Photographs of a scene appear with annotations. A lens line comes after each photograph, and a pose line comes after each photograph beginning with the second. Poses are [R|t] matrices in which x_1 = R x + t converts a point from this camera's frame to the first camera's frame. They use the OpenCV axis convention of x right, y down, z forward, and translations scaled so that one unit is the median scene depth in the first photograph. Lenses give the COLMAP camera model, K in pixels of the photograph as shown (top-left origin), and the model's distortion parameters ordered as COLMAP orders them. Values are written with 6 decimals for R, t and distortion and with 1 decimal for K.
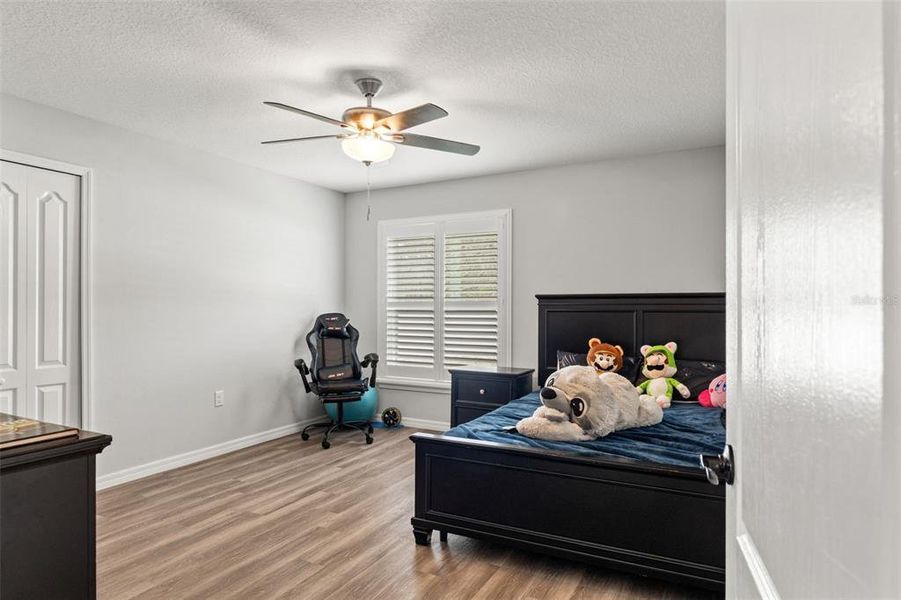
lens RADIAL K [[509.2, 0, 444.7], [0, 509.2, 304.8], [0, 0, 1]] dist [0.002770, -0.000123]
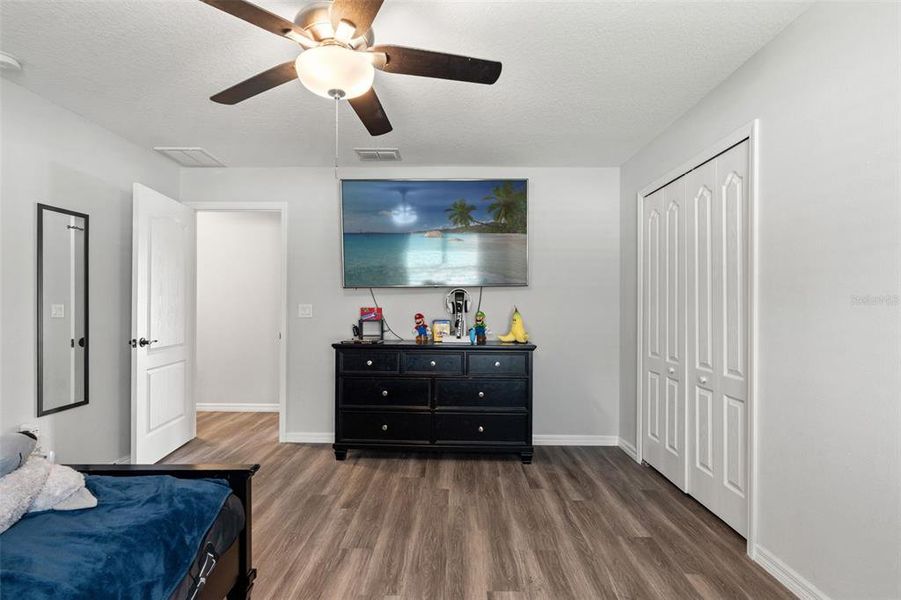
lens RADIAL K [[420.6, 0, 448.1], [0, 420.6, 302.6], [0, 0, 1]] dist [-0.005175, -0.000323]
pose [[-0.889677, -0.008024, -0.456521, -0.029586], [0.001015, 0.999808, -0.019550, 0.013802], [0.456590, -0.017856, -0.889498, 1.758625]]
